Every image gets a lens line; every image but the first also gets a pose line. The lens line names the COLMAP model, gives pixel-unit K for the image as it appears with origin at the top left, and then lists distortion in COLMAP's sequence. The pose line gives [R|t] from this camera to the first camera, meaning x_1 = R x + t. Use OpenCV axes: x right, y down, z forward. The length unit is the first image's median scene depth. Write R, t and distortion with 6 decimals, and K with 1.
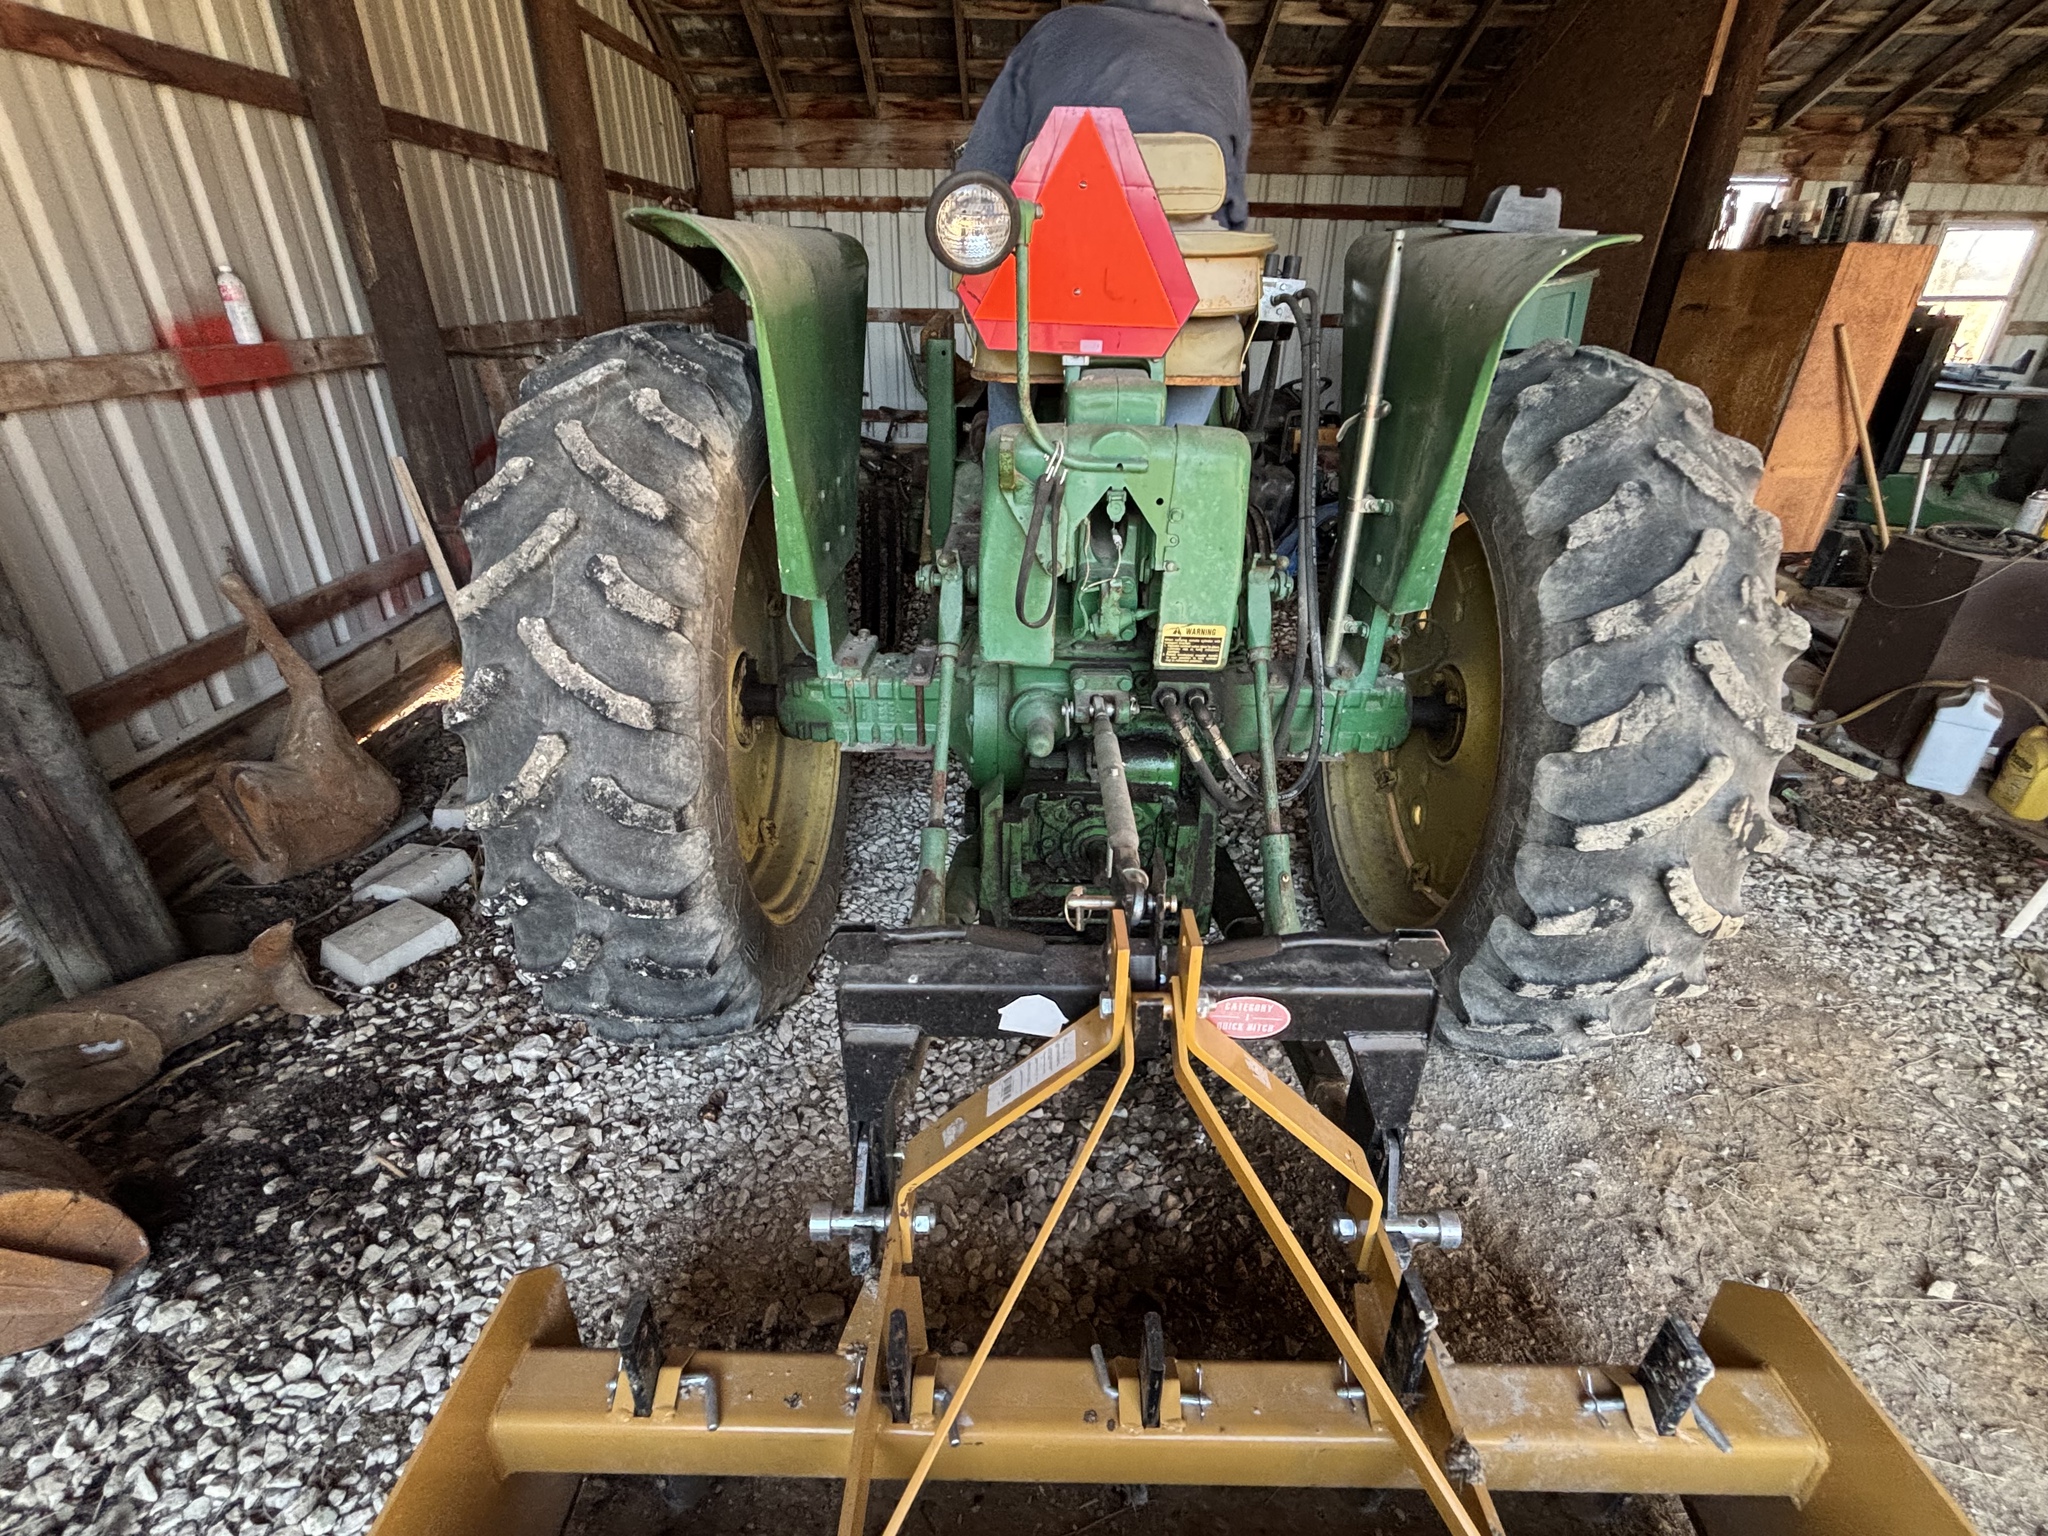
lens RADIAL K [[961.8, 0, 1016.6], [0, 961.8, 770.6], [0, 0, 1]] dist [-0.012049, 0.007057]
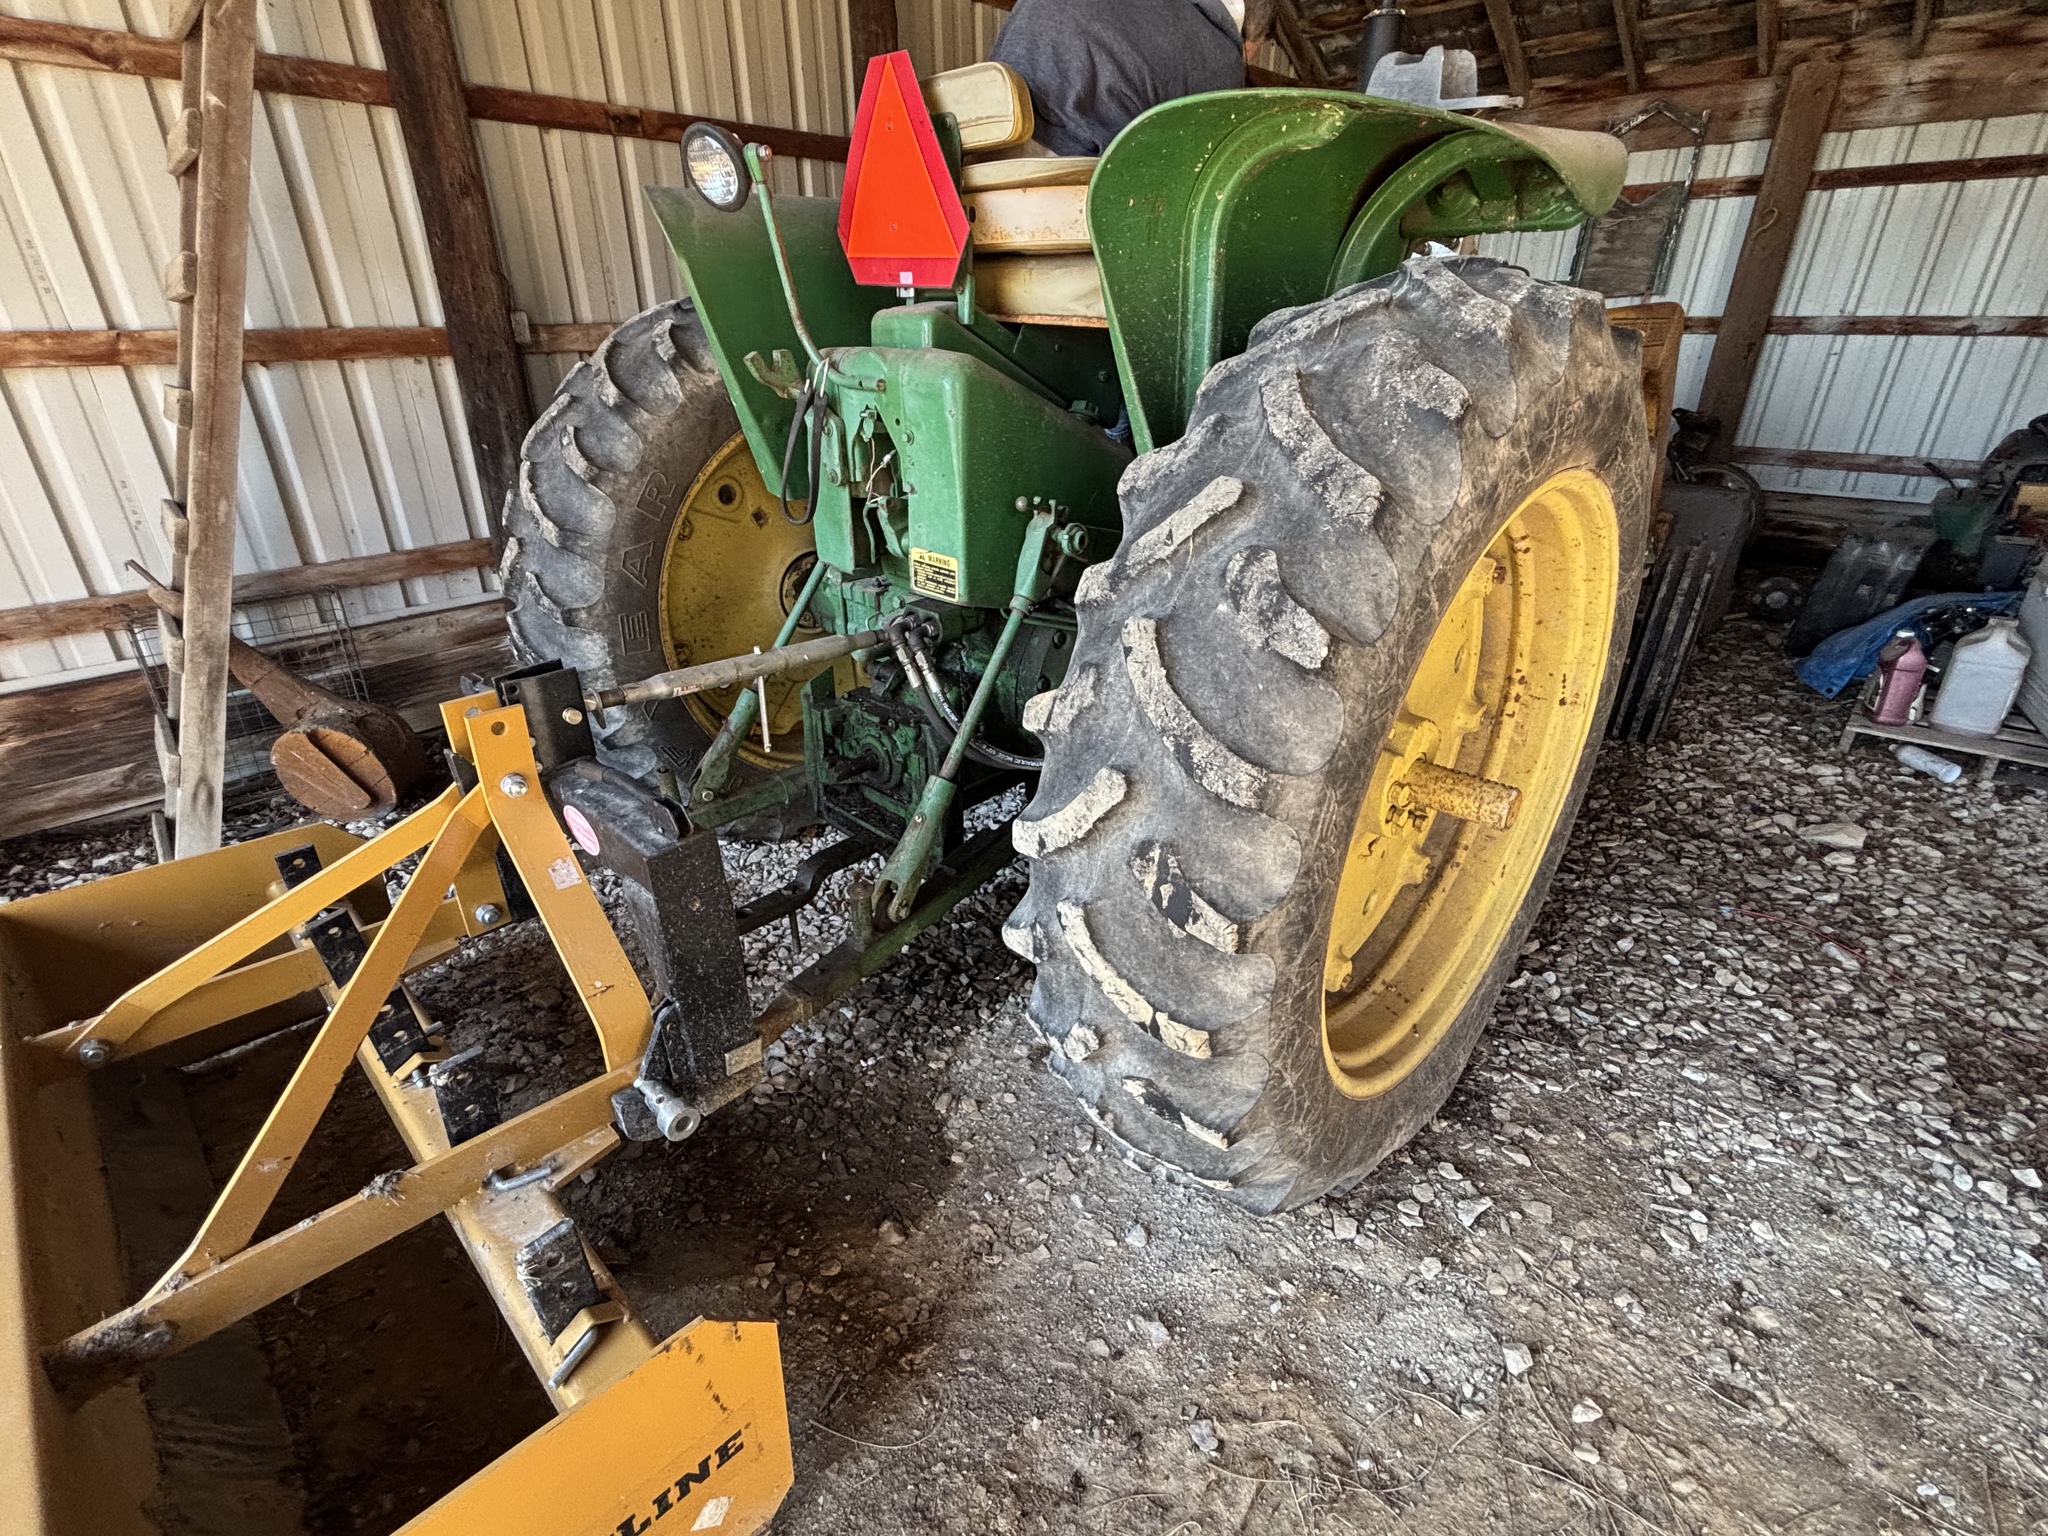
lens RADIAL K [[961.8, 0, 1016.6], [0, 961.8, 770.6], [0, 0, 1]] dist [-0.012049, 0.007057]
pose [[0.724775, 0.286715, -0.626495, 1.008911], [-0.304292, 0.949018, 0.082290, -0.046790], [0.618149, 0.130995, 0.775069, 0.319827]]
